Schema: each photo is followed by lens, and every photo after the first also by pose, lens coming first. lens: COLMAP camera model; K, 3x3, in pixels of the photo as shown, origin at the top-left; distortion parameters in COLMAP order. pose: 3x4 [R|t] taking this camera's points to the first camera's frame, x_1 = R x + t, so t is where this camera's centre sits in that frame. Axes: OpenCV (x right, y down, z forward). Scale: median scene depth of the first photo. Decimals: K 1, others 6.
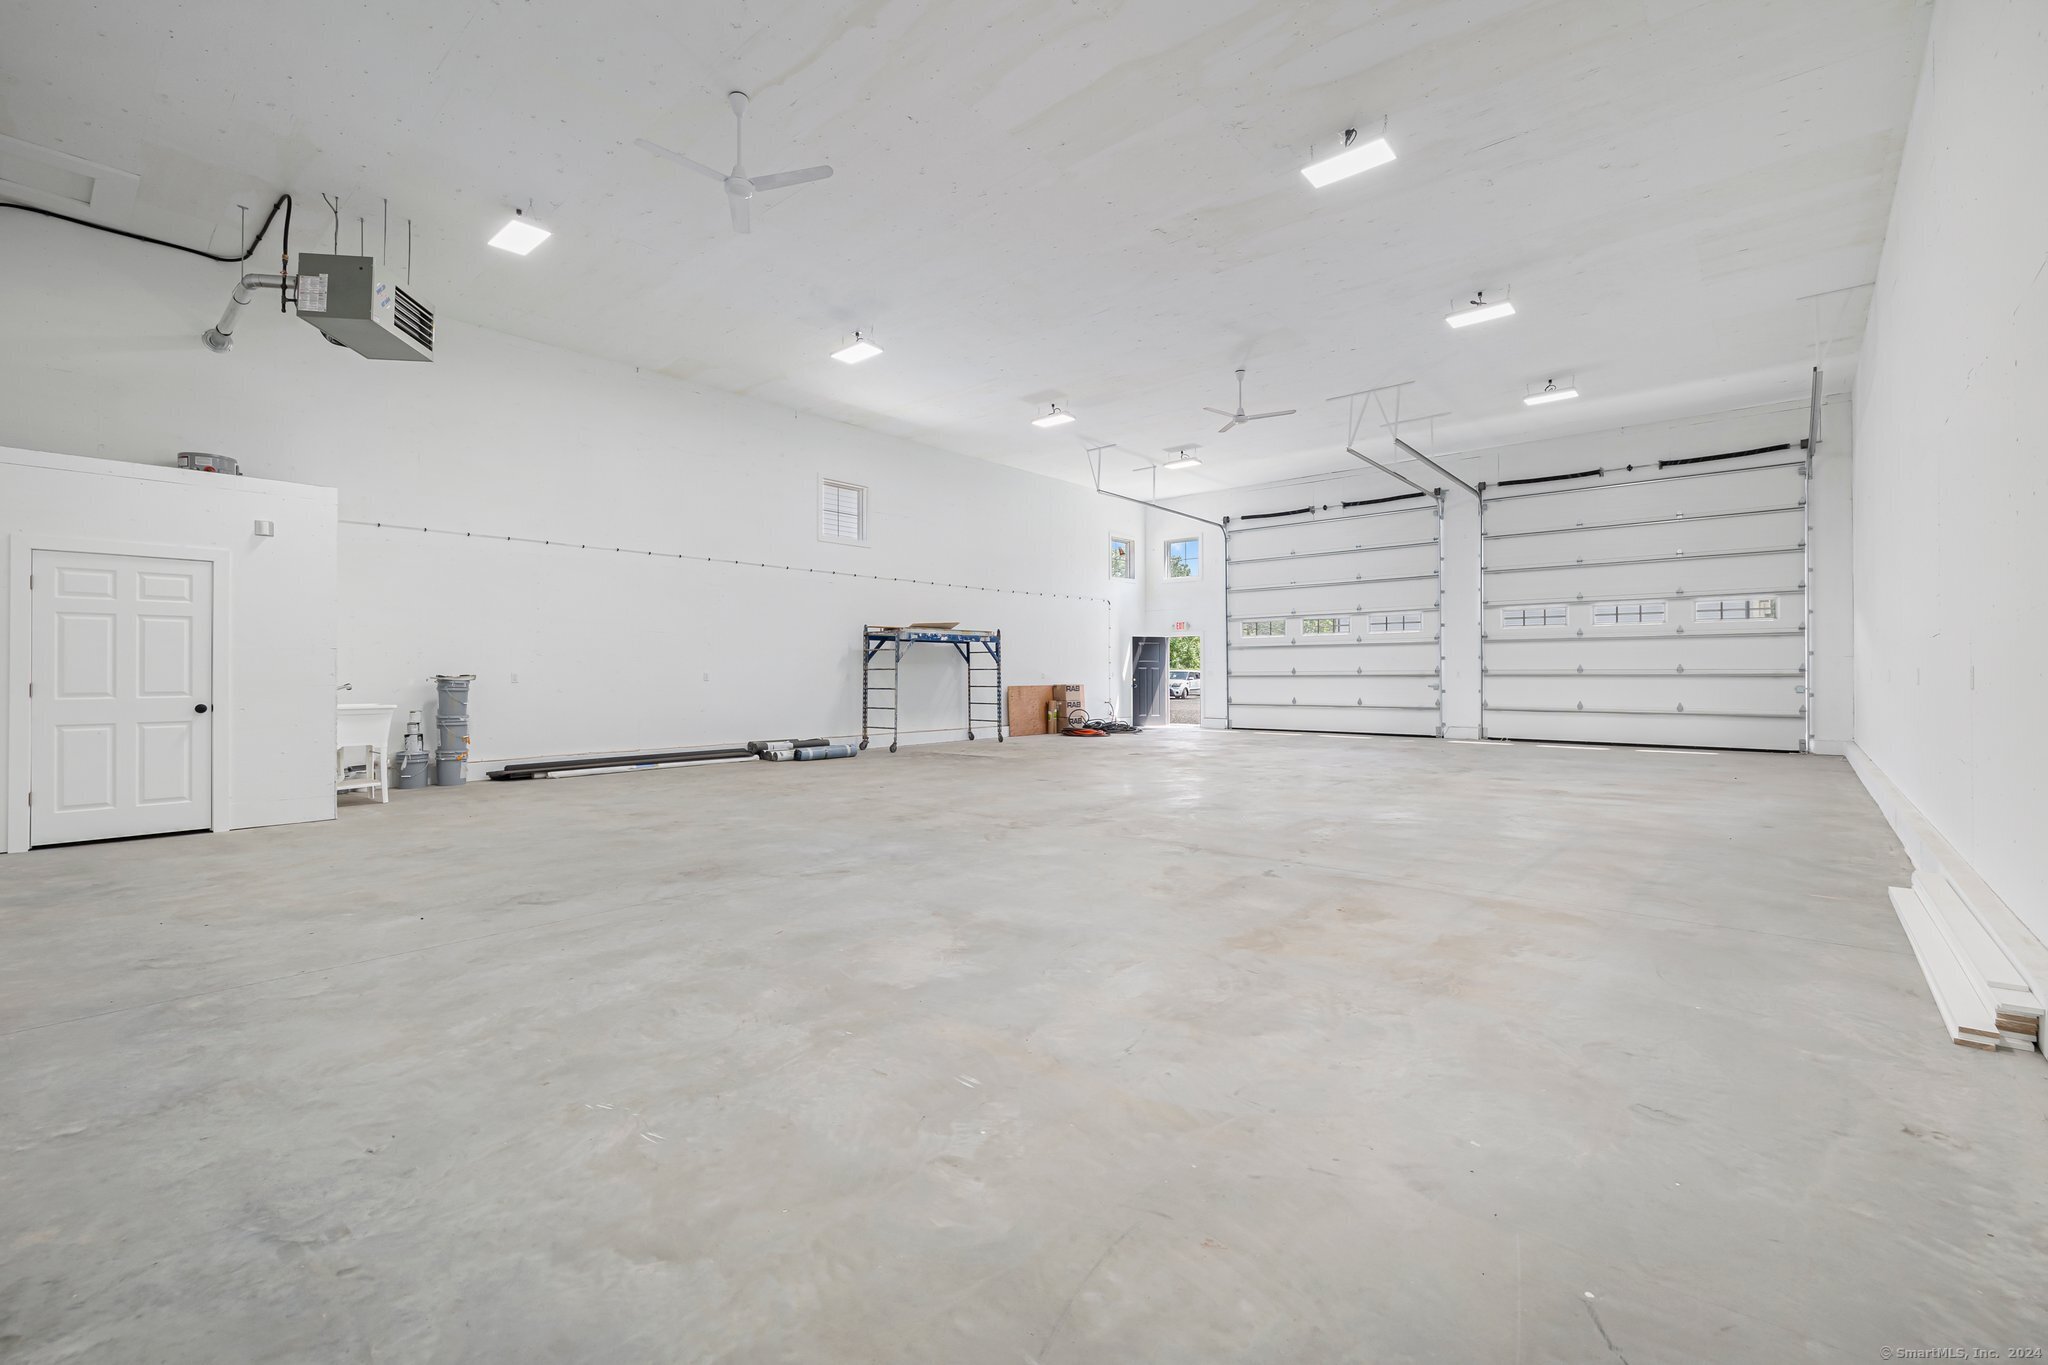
lens RADIAL K [[877.1, 0, 1005.1], [0, 877.1, 662.5], [0, 0, 1]] dist [0.002223, 0.000235]
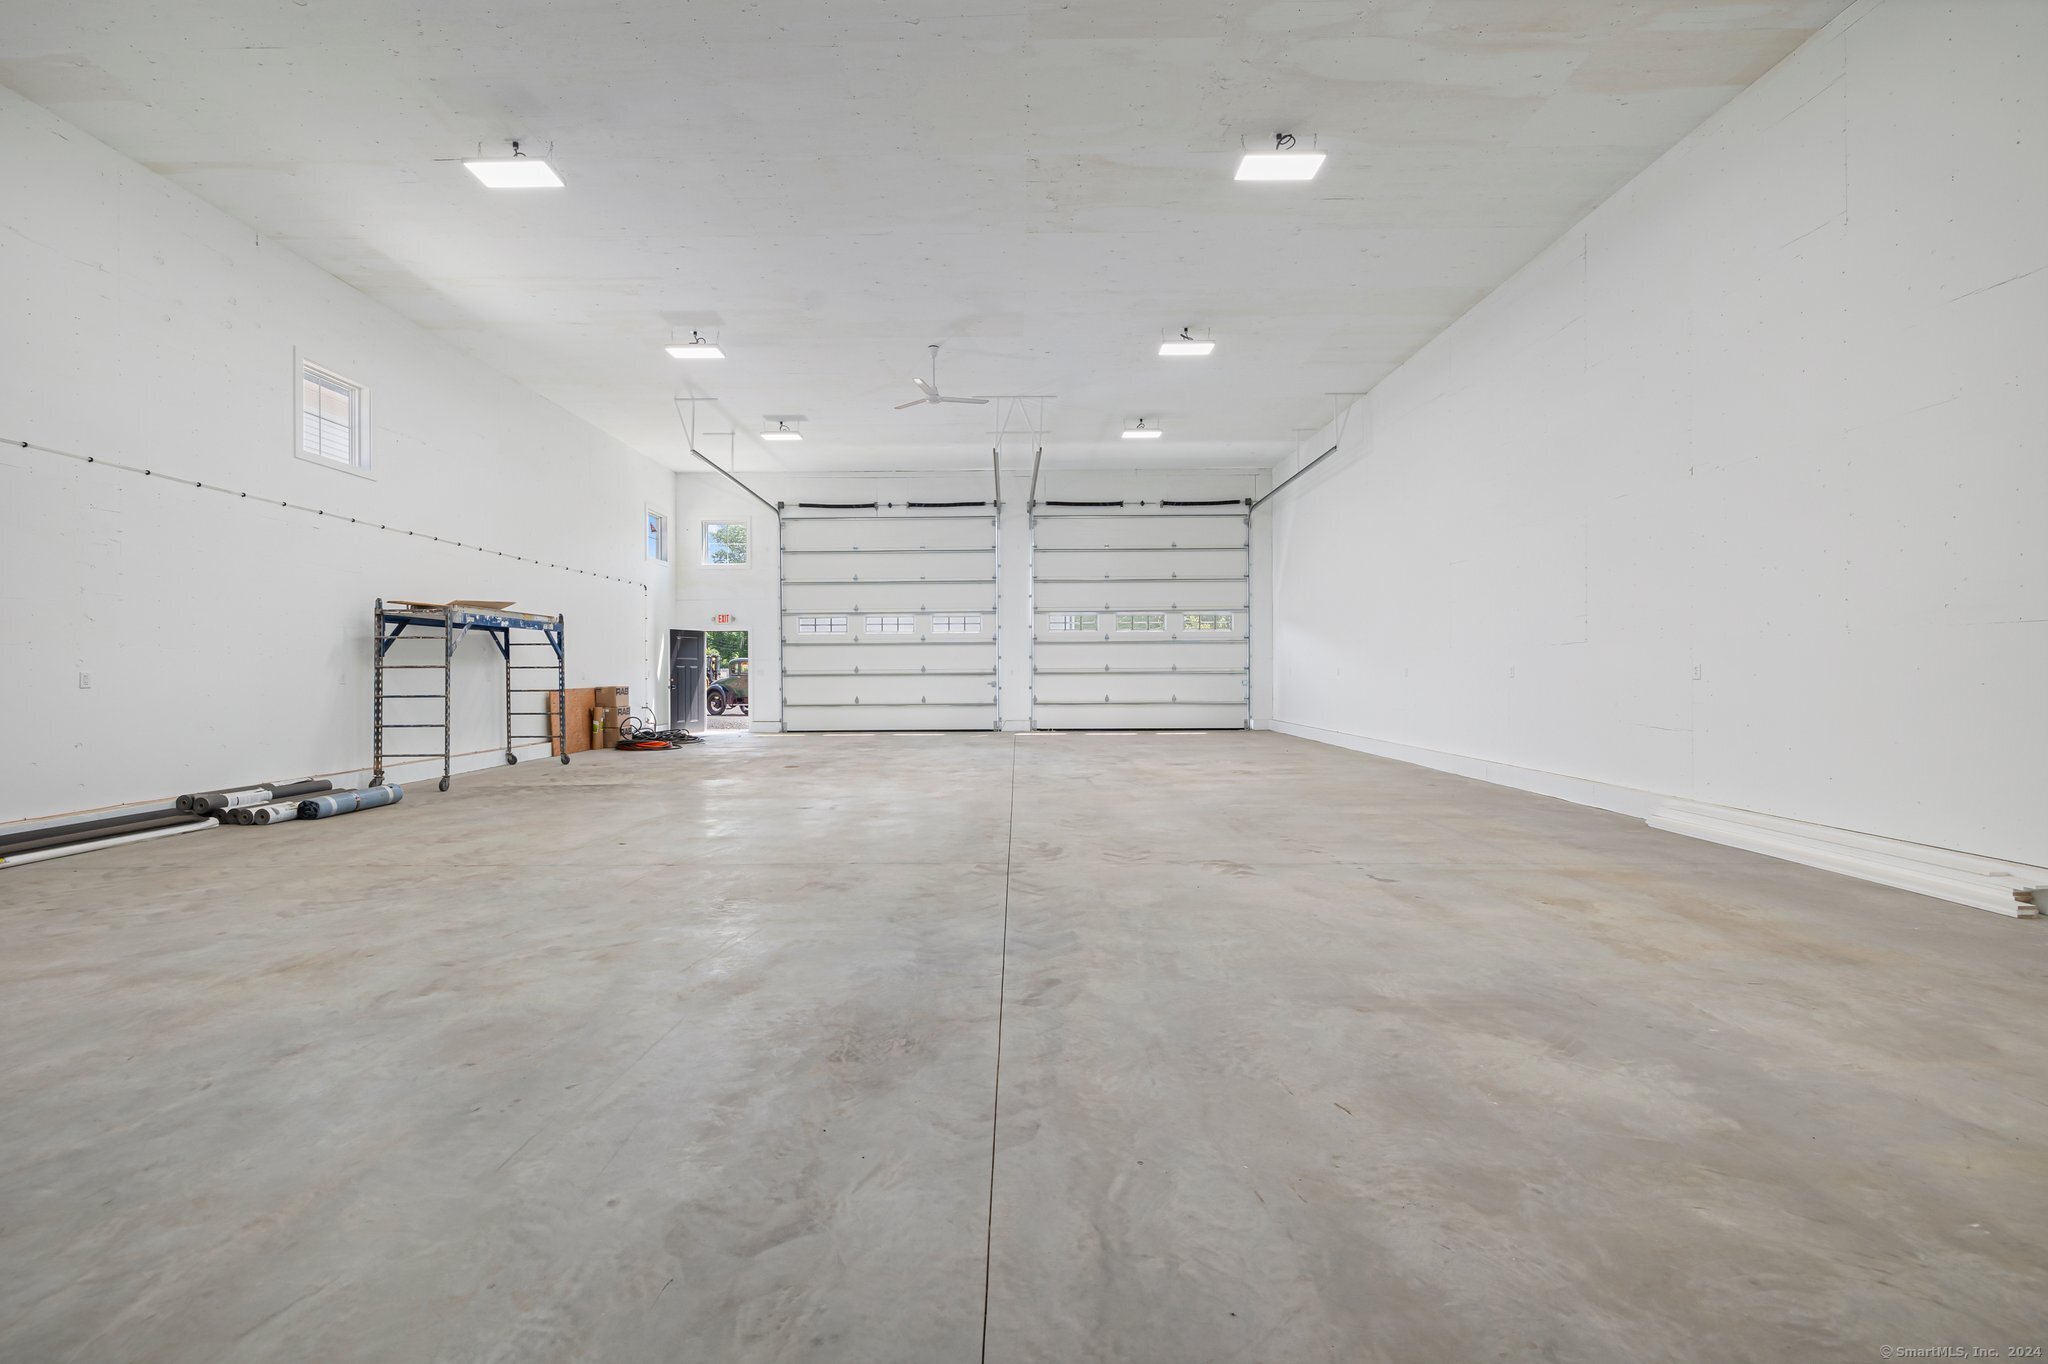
lens RADIAL K [[877.1, 0, 1005.1], [0, 877.1, 662.0], [0, 0, 1]] dist [0.002223, 0.000235]
pose [[0.751541, 0.005347, 0.659664, -0.218930], [-0.005069, 0.999984, -0.002330, 0.003176], [-0.659666, -0.001593, 0.751557, 0.189947]]
